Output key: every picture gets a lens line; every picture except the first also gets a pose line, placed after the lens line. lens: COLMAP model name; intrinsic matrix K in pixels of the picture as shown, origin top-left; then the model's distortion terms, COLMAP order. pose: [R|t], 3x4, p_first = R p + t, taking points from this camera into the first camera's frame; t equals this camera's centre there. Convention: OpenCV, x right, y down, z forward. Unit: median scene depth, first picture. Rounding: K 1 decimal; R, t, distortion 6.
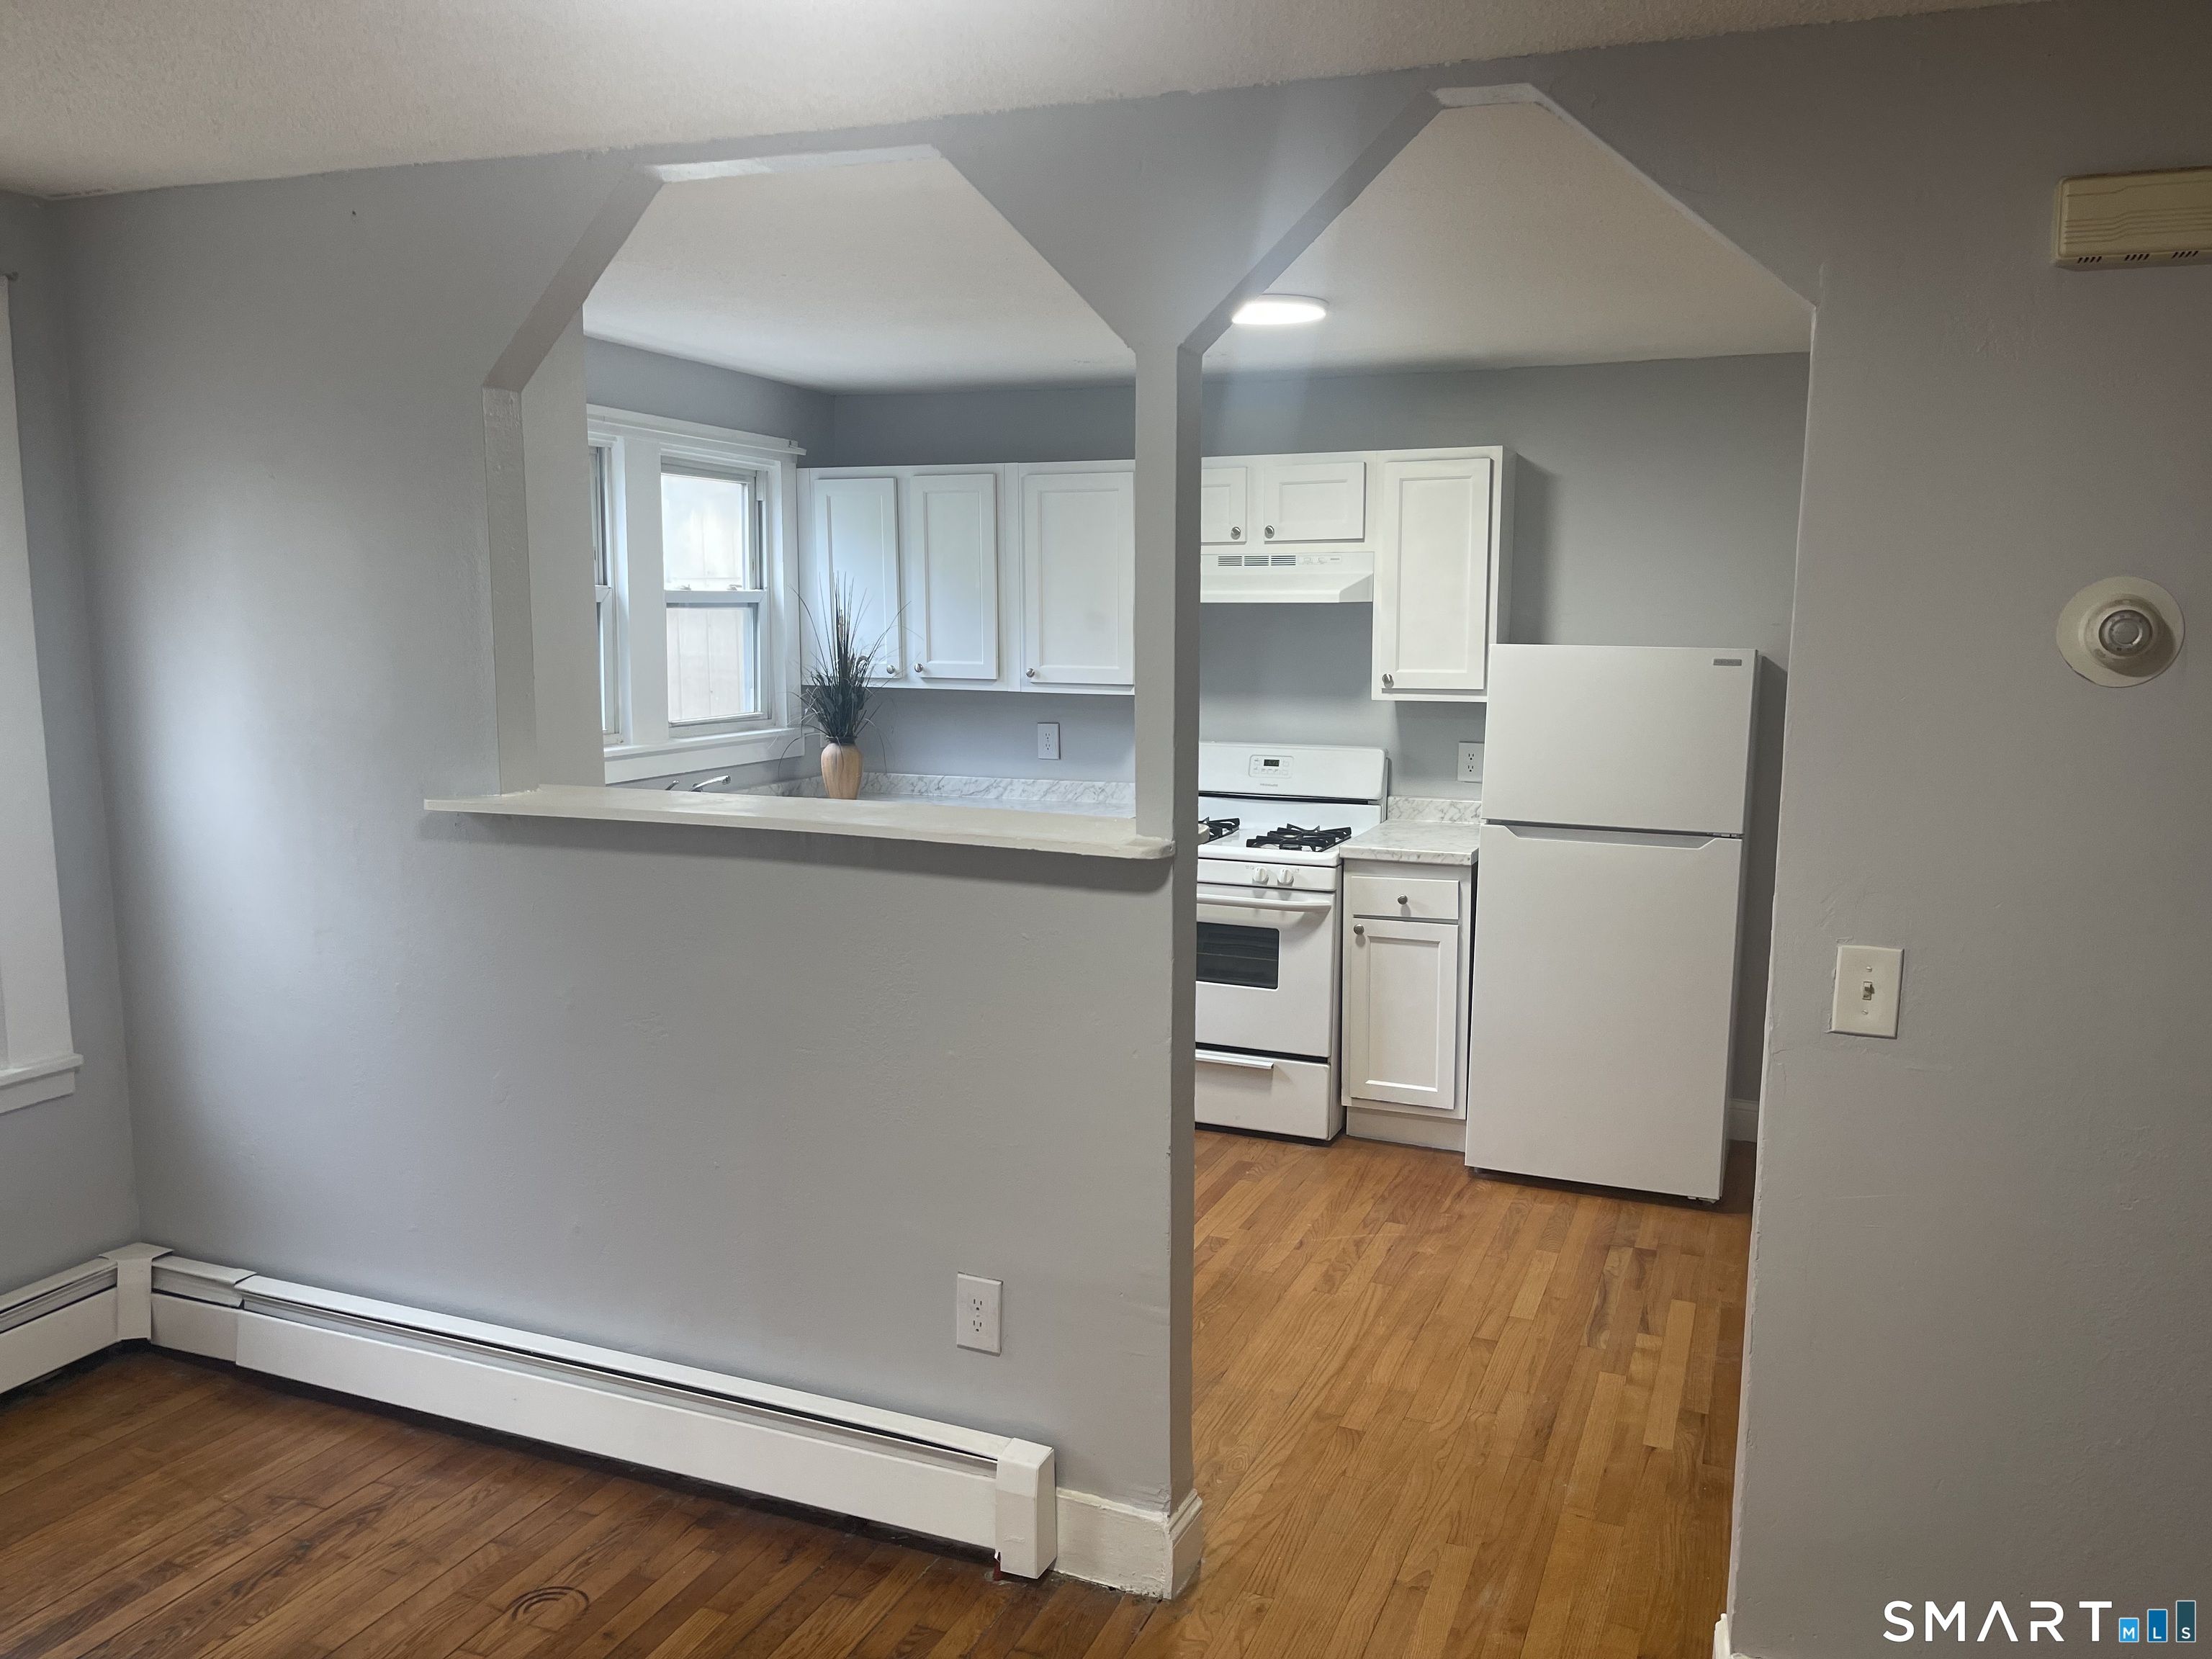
lens RADIAL K [[1676.7, 0, 1101.3], [0, 1676.7, 836.5], [0, 0, 1]] dist [0.069996, -0.097688]
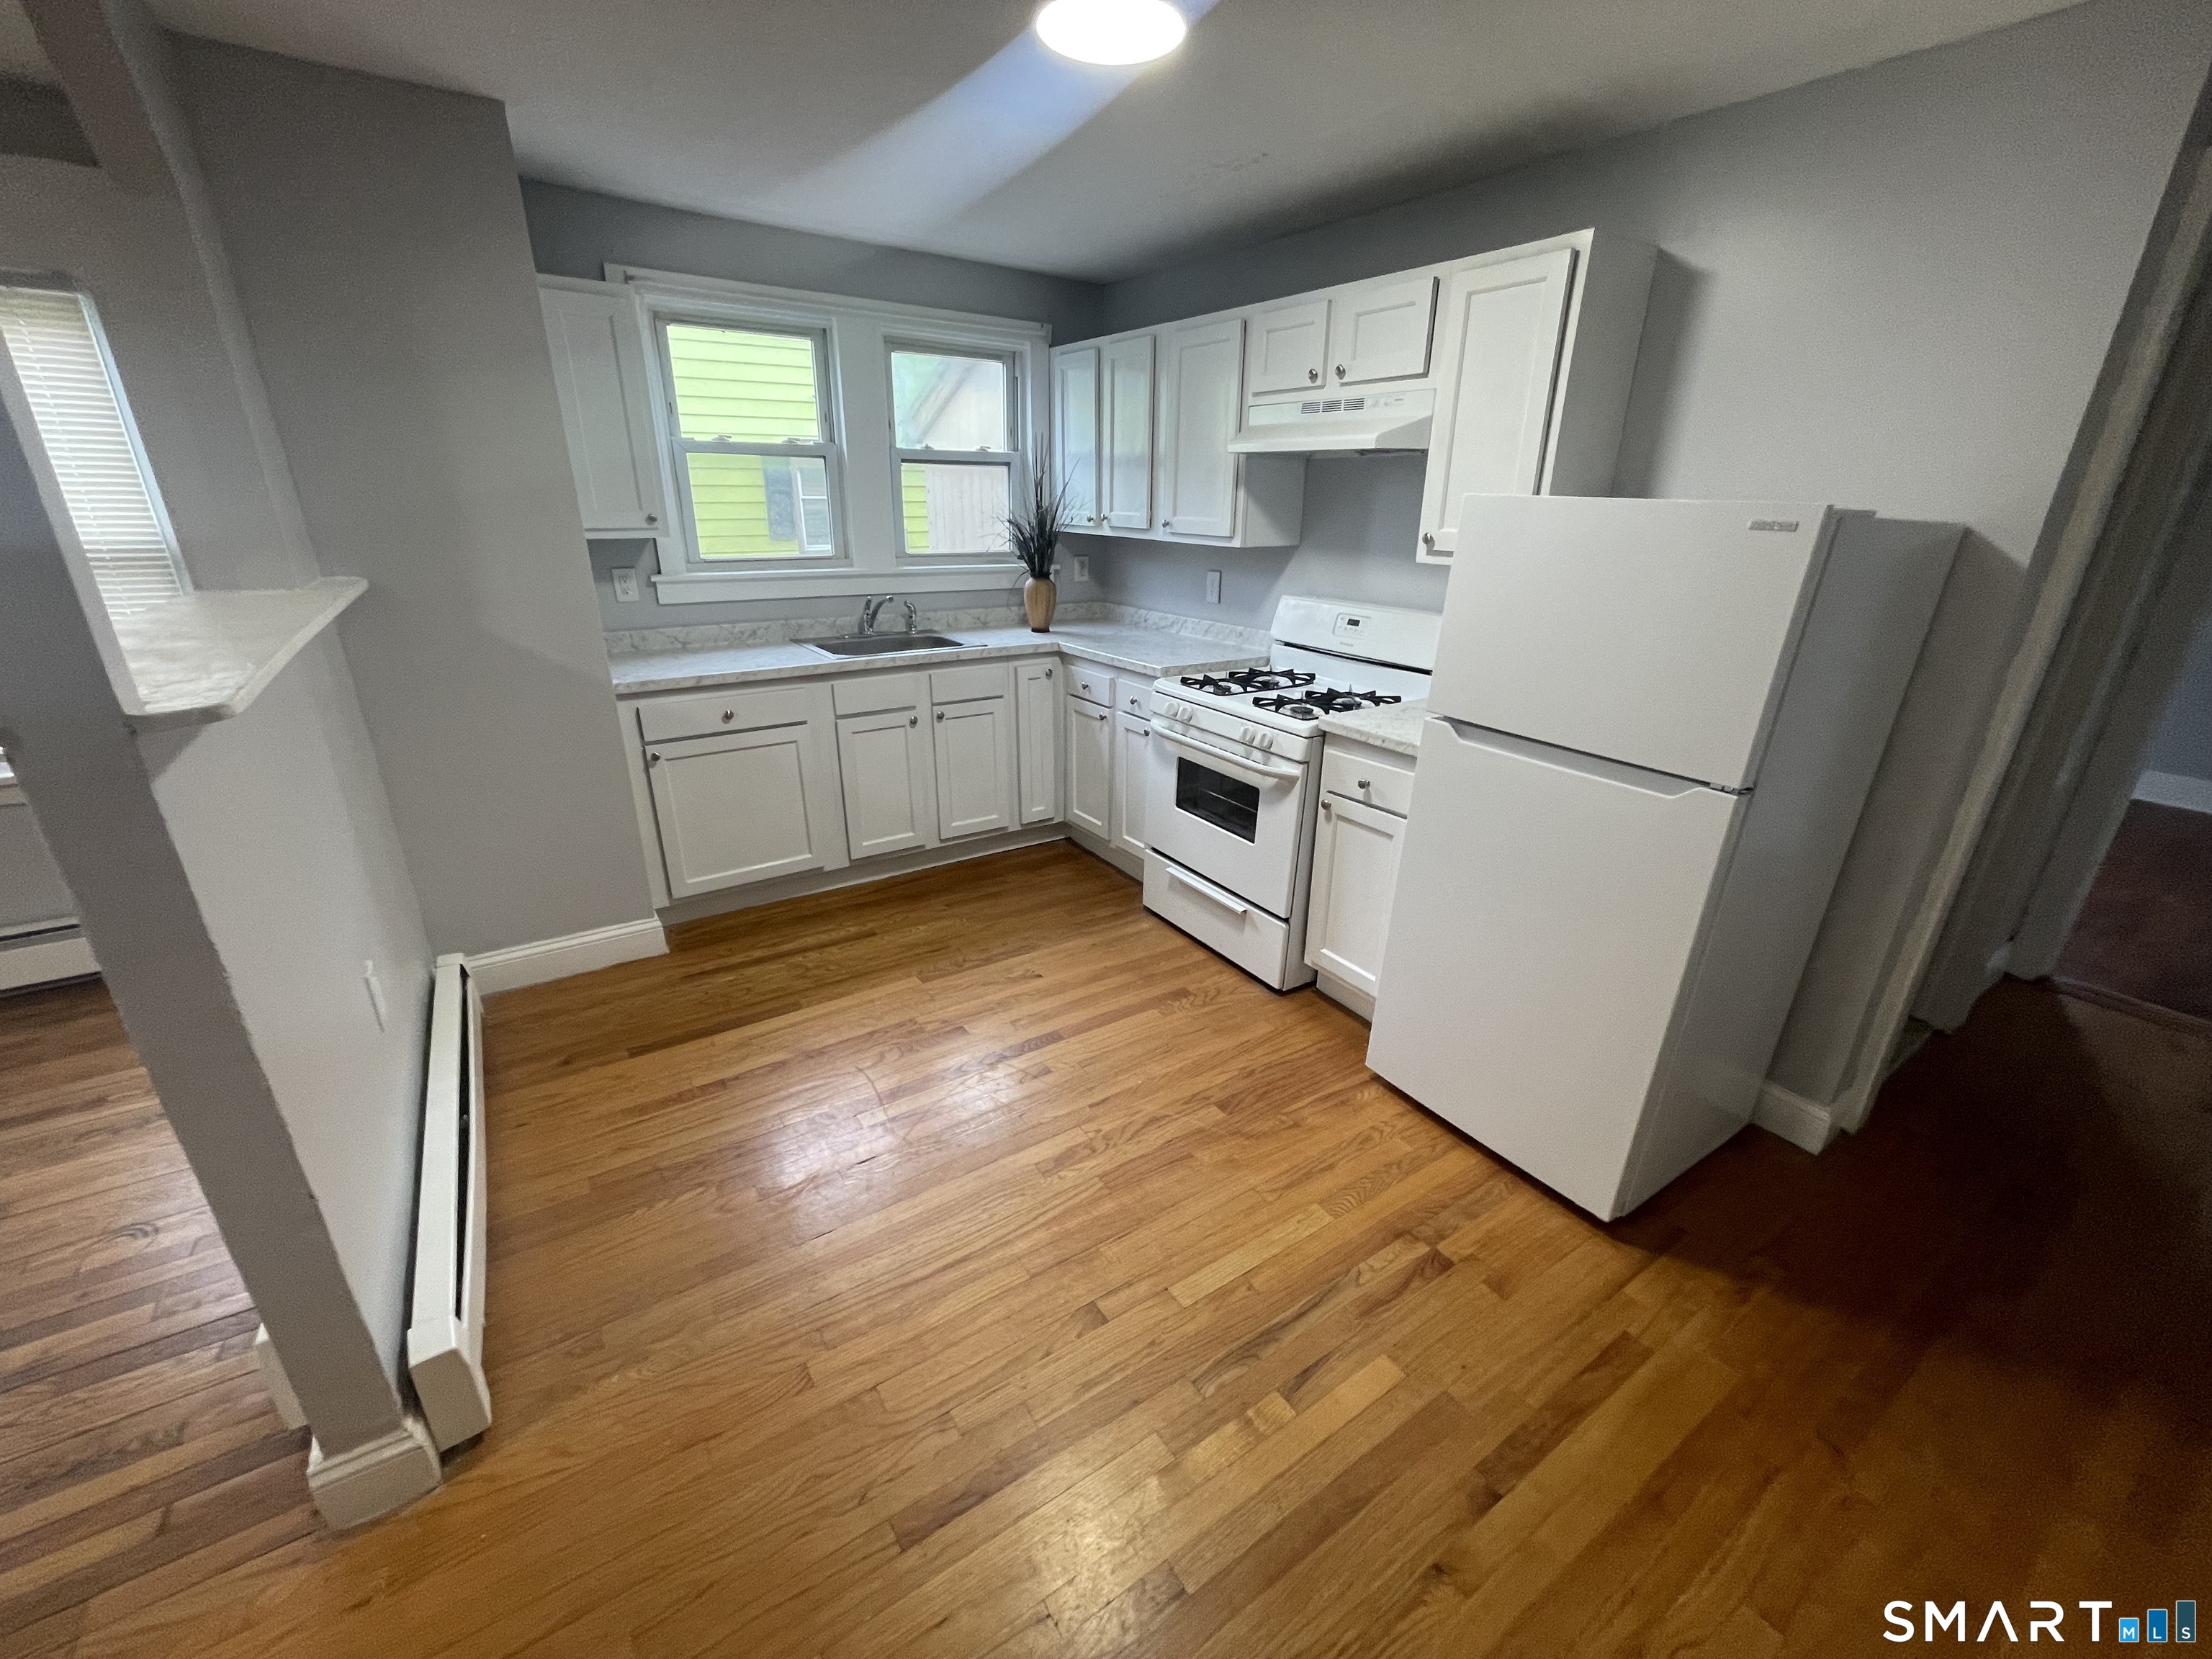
lens RADIAL K [[896.8, 0, 1097.4], [0, 896.8, 830.9], [0, 0, 1]] dist [0.002552, -0.000603]
pose [[0.828701, 0.208758, -0.519302, 0.309694], [-0.090273, 0.965542, 0.244088, -0.044370], [0.552363, -0.155397, 0.818991, 0.484913]]
